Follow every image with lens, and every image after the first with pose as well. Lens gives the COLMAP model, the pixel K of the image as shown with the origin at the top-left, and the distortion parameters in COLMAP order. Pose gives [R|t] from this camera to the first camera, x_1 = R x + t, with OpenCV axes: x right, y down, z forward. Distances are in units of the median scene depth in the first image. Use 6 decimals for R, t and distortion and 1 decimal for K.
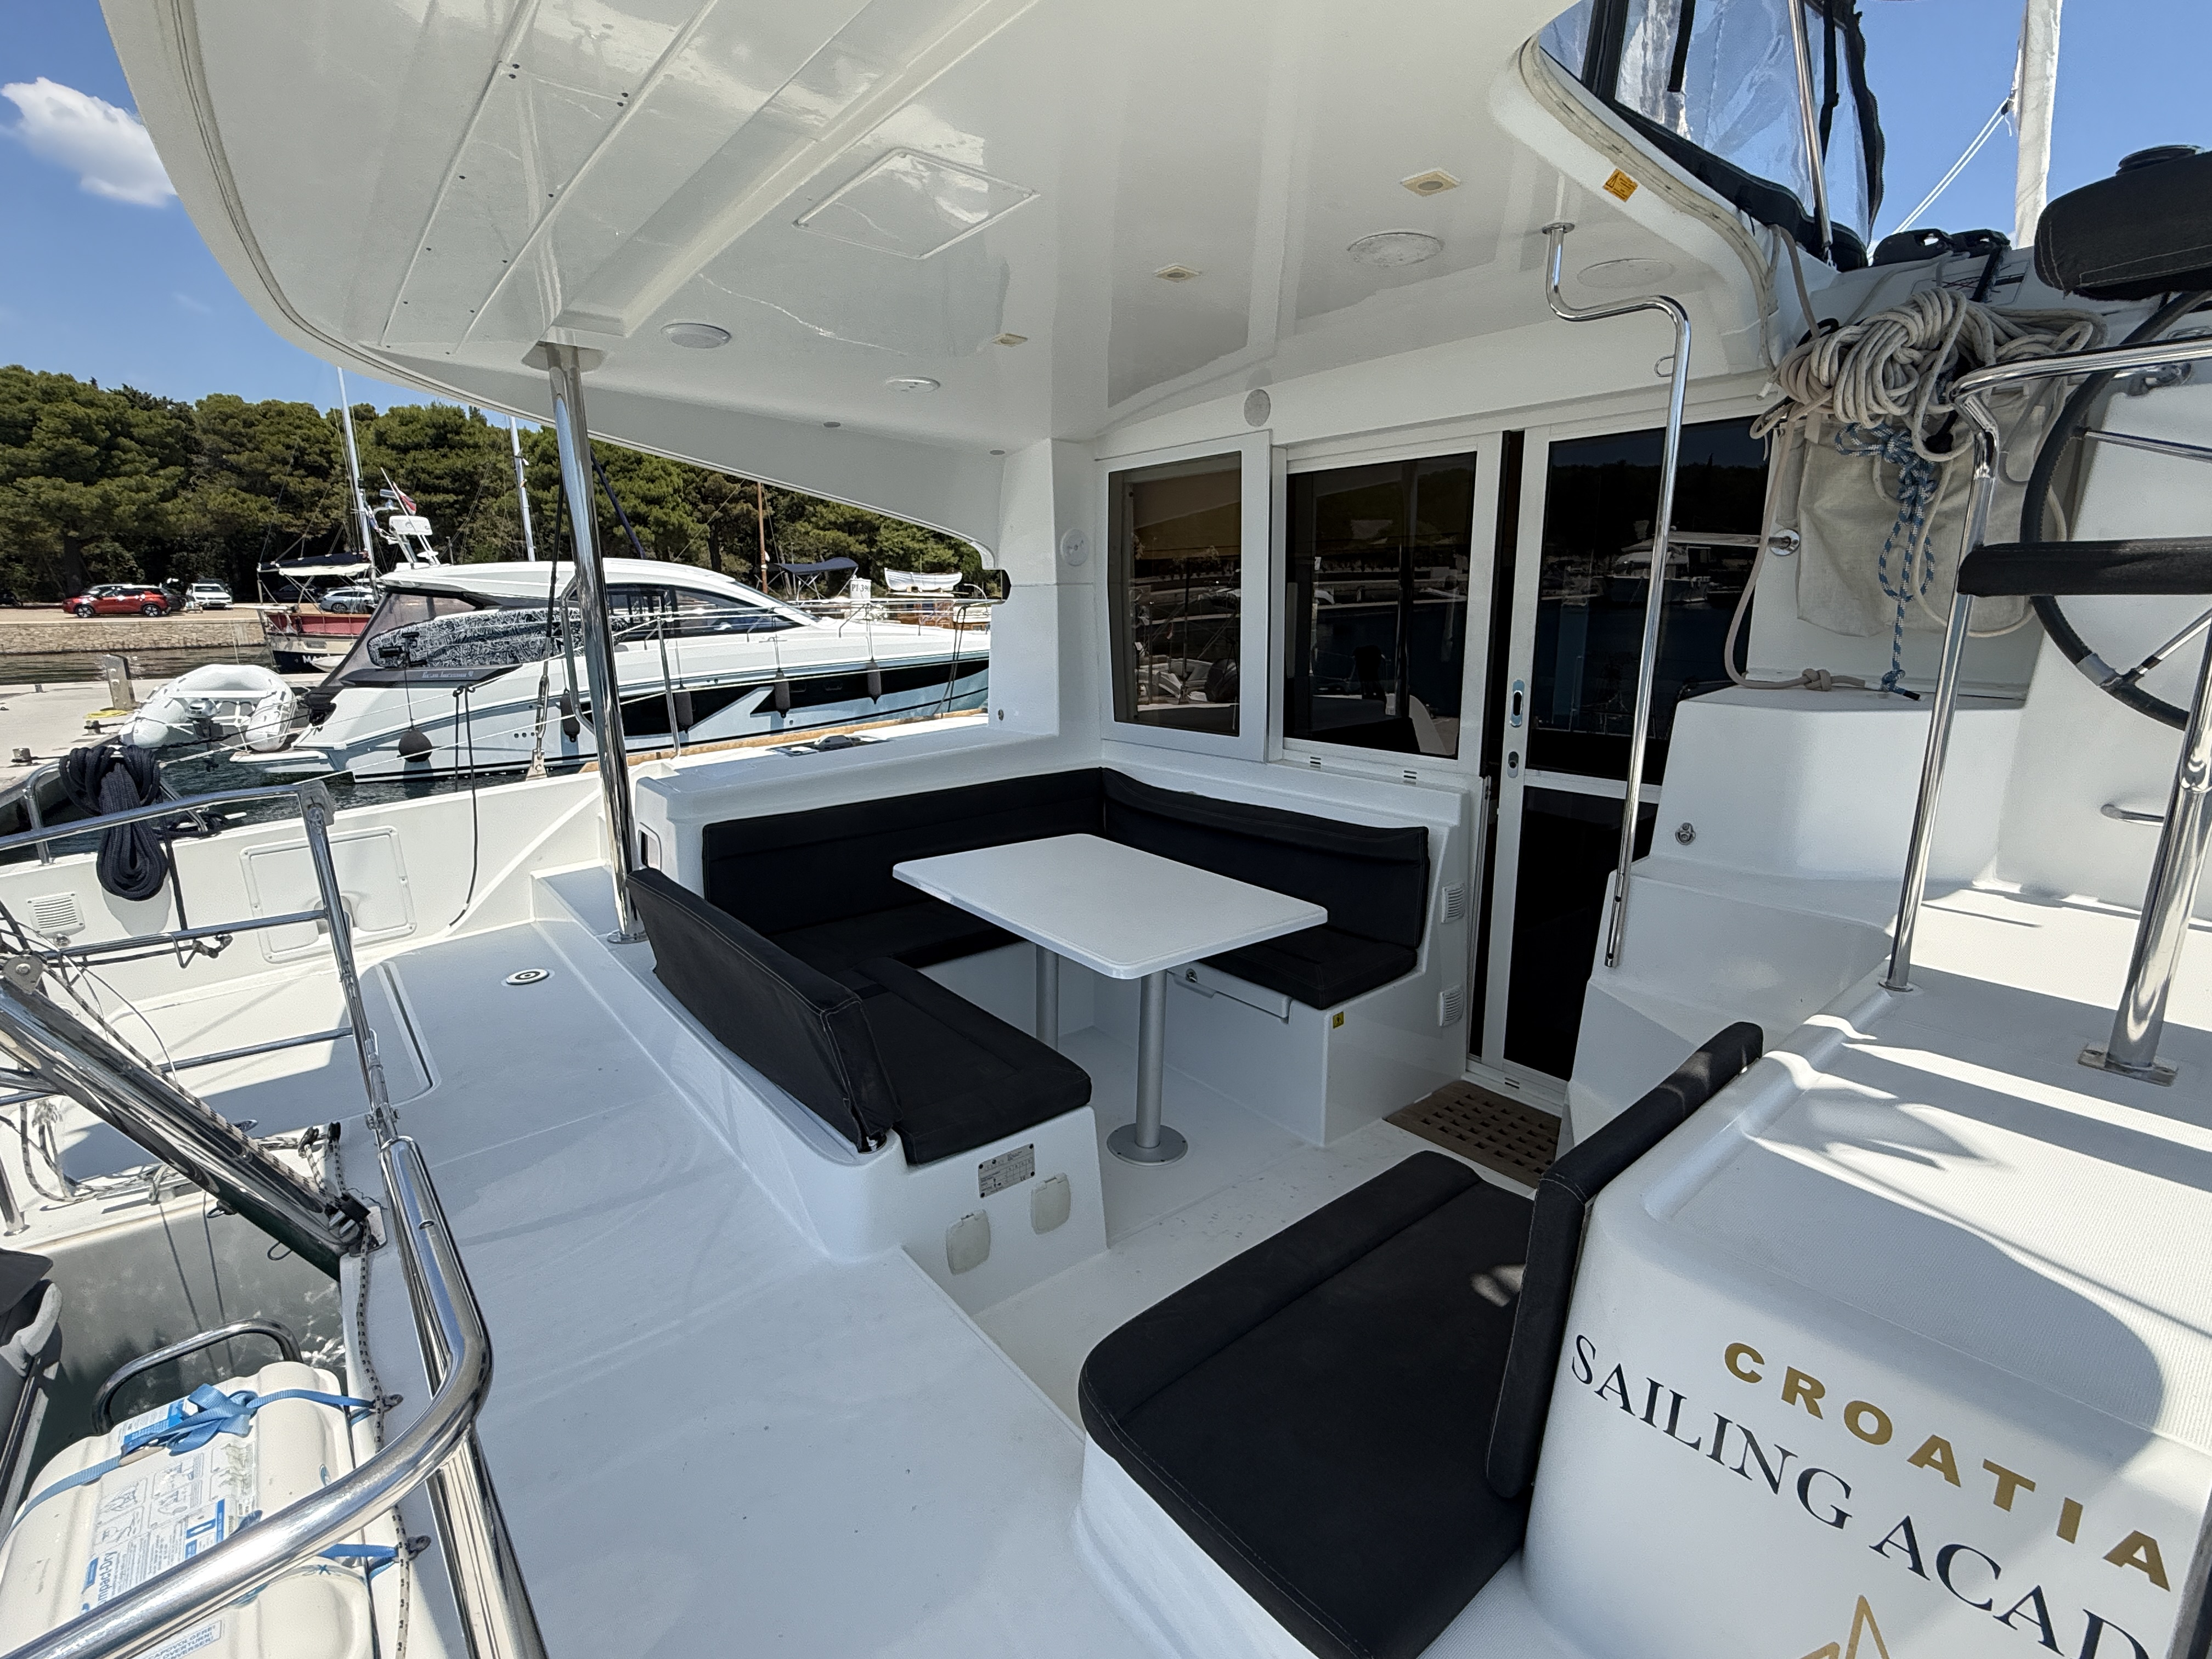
lens RADIAL K [[986.2, 0, 1086.3], [0, 986.2, 823.5], [0, 0, 1]] dist [0.001860, 0.000328]
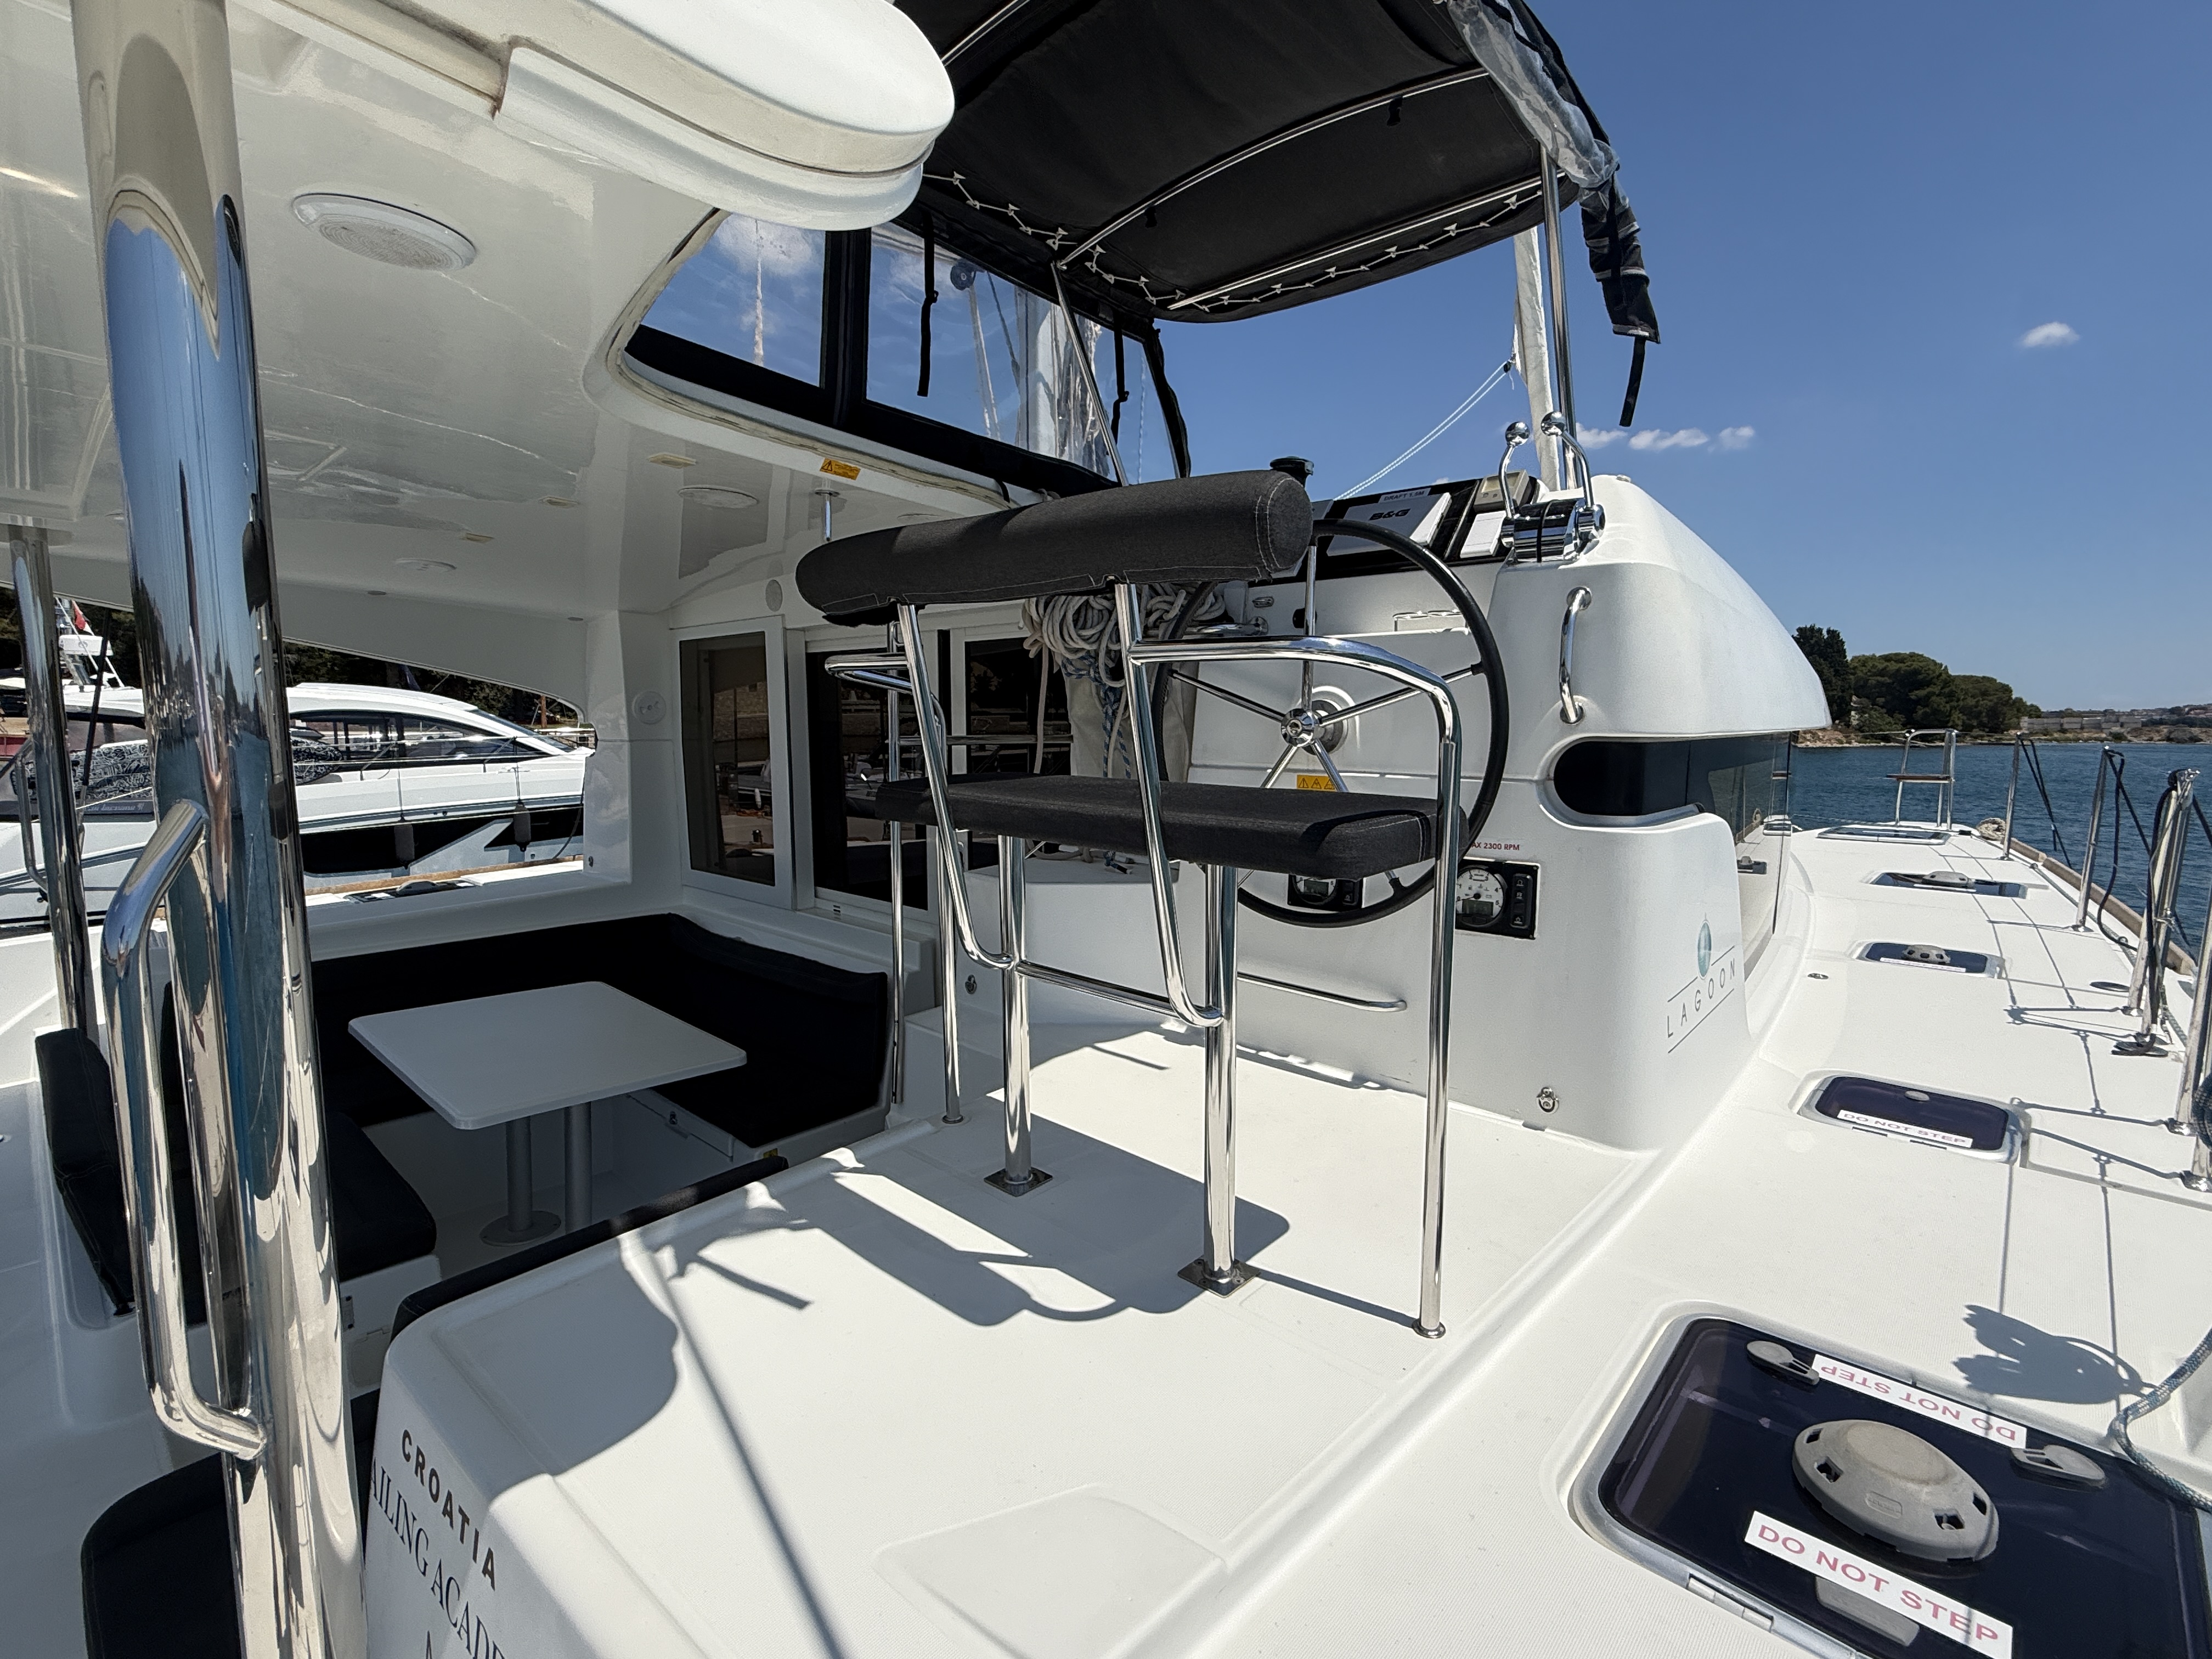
lens RADIAL K [[986.2, 0, 1079.7], [0, 986.2, 834.3], [0, 0, 1]] dist [0.001860, 0.000328]
pose [[0.990908, 0.000871, 0.134538, 0.109110], [0.014183, 0.993731, -0.110897, -0.006485], [-0.133792, 0.111797, 0.984683, -0.036072]]
